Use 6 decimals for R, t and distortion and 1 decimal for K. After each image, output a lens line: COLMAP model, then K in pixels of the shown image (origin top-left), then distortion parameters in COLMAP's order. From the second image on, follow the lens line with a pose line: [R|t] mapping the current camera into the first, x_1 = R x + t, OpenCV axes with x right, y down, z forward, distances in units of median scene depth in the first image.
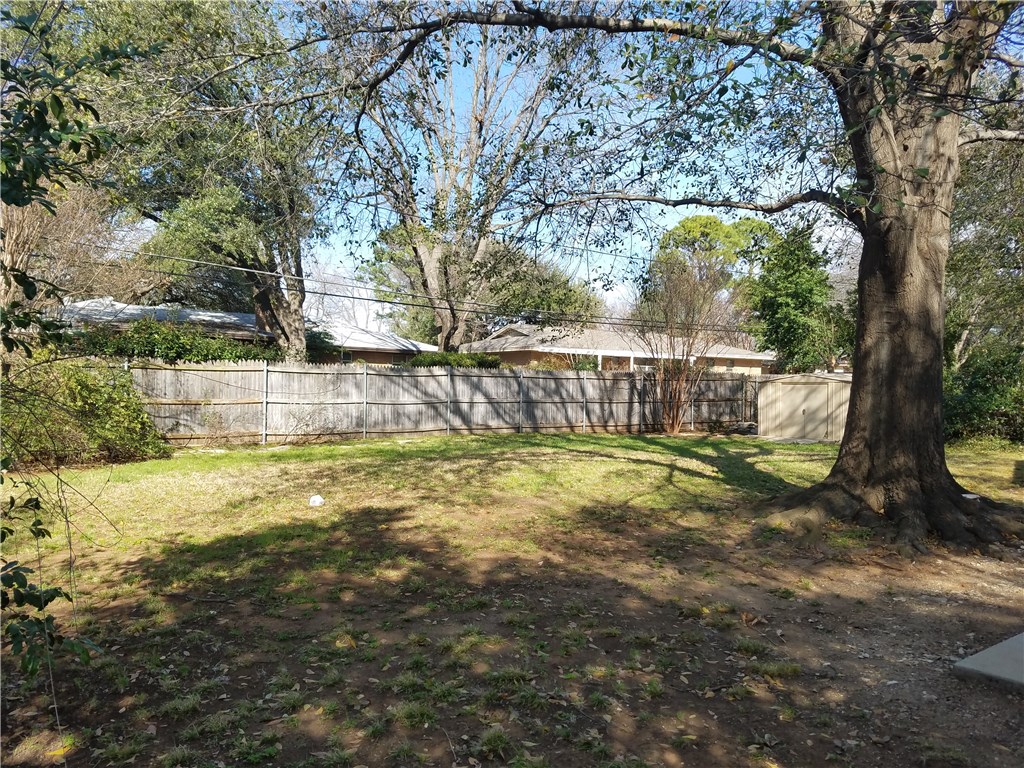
lens RADIAL K [[768.6, 0, 512.0], [0, 768.6, 385.3], [0, 0, 1]] dist [0.009362, 0.001854]
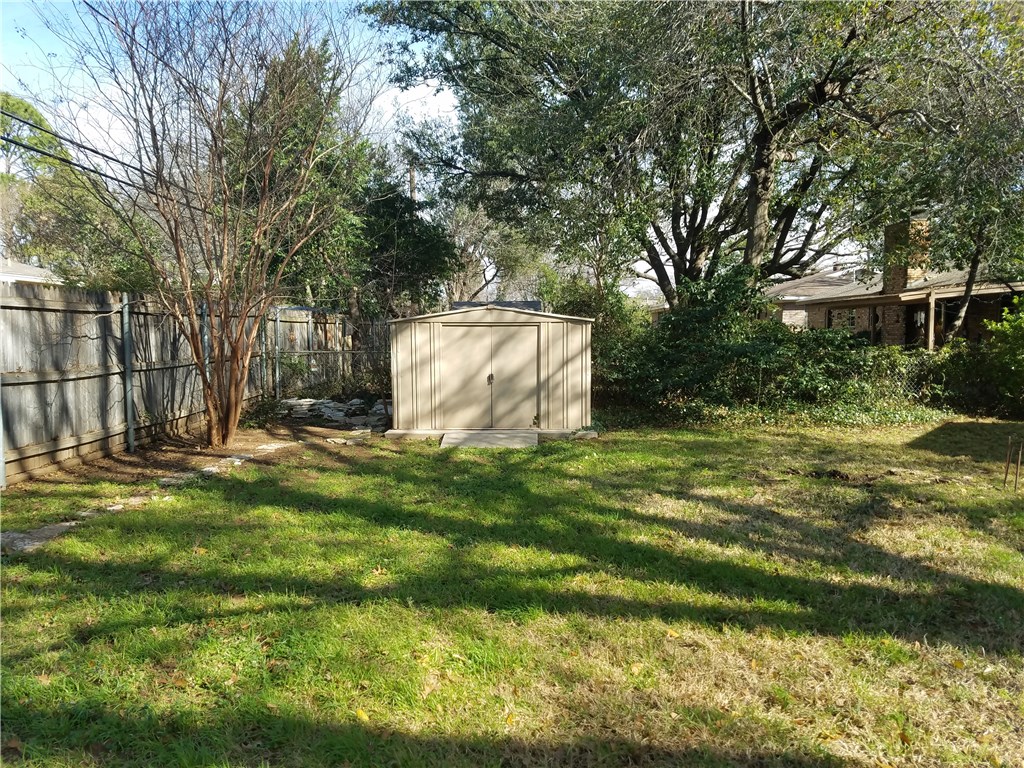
lens RADIAL K [[768.6, 0, 513.7], [0, 768.6, 384.5], [0, 0, 1]] dist [0.009362, 0.001854]
pose [[0.550281, -0.065038, 0.832443, -0.044590], [-0.001327, 0.996892, 0.078763, -0.002373], [-0.834979, -0.044446, 0.548484, 0.657676]]
